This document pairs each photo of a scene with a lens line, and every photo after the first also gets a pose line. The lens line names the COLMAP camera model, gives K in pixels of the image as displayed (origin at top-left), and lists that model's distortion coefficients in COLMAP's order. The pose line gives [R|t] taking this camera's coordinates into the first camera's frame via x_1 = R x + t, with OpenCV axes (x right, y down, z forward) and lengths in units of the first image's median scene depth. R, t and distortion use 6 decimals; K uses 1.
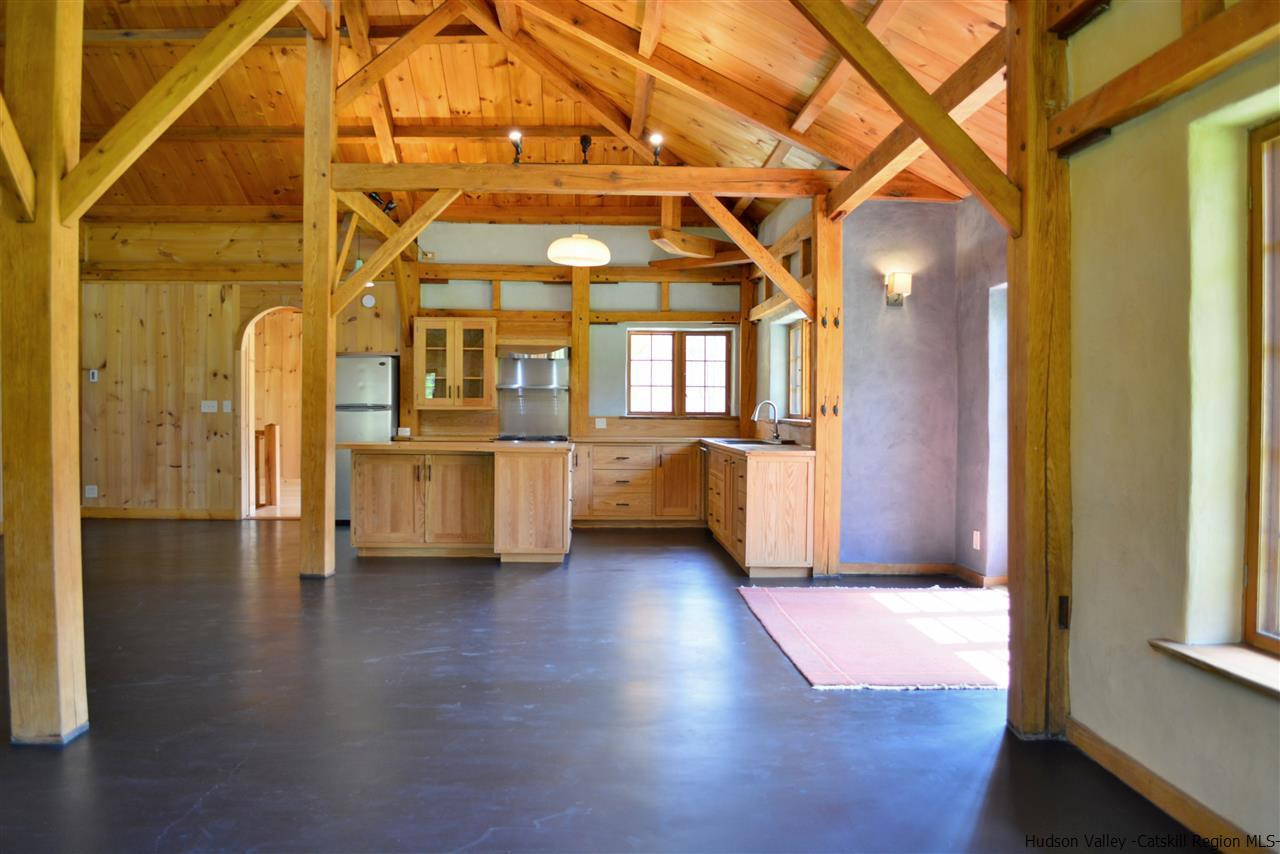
lens RADIAL K [[1028.3, 0, 641.0], [0, 1028.3, 426.7], [0, 0, 1]] dist [-0.077934, 0.002792]
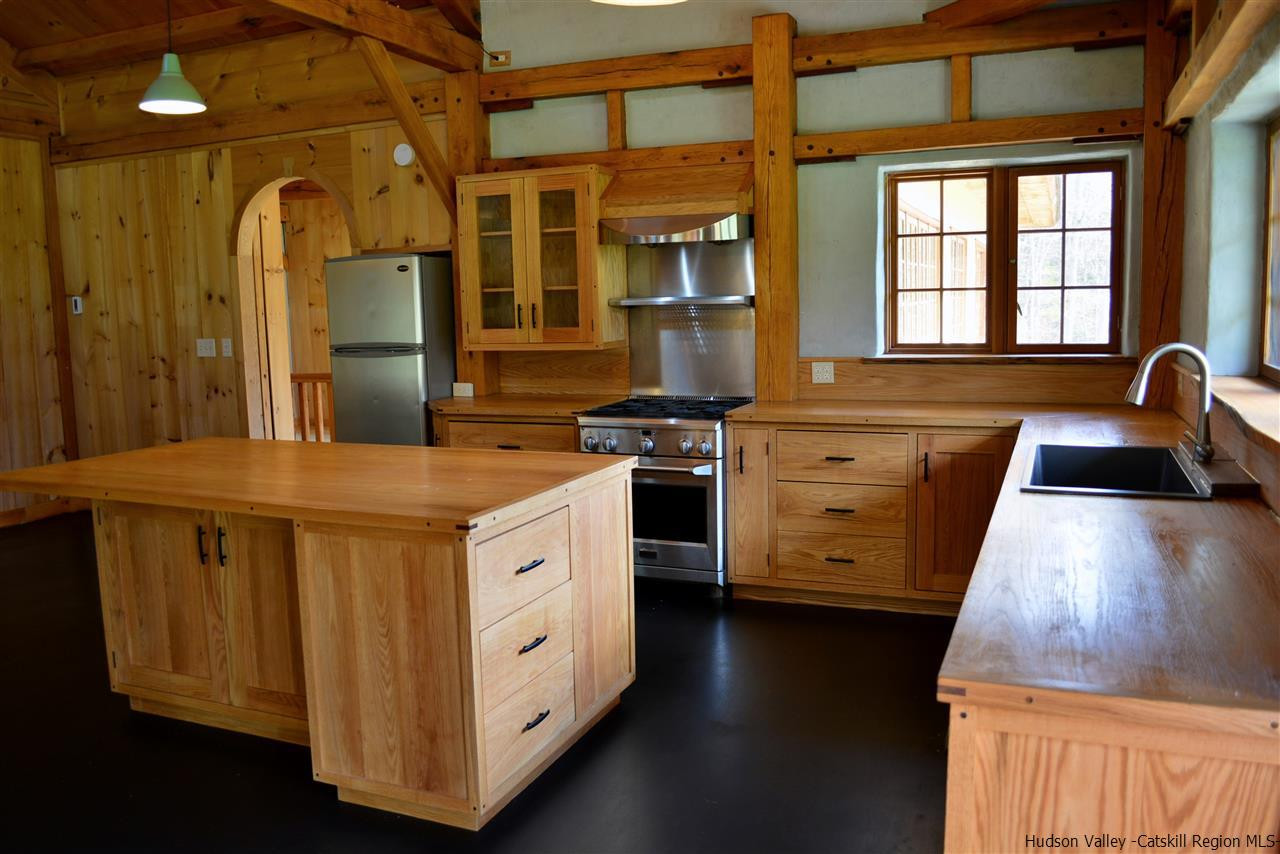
lens RADIAL K [[1028.3, 0, 636.0], [0, 1028.3, 429.7], [0, 0, 1]] dist [-0.077934, 0.002792]
pose [[0.903767, 0.025345, -0.427274, 0.088721], [0.023880, 0.993705, 0.109454, -0.031846], [0.427359, -0.109124, 0.897472, 0.541305]]
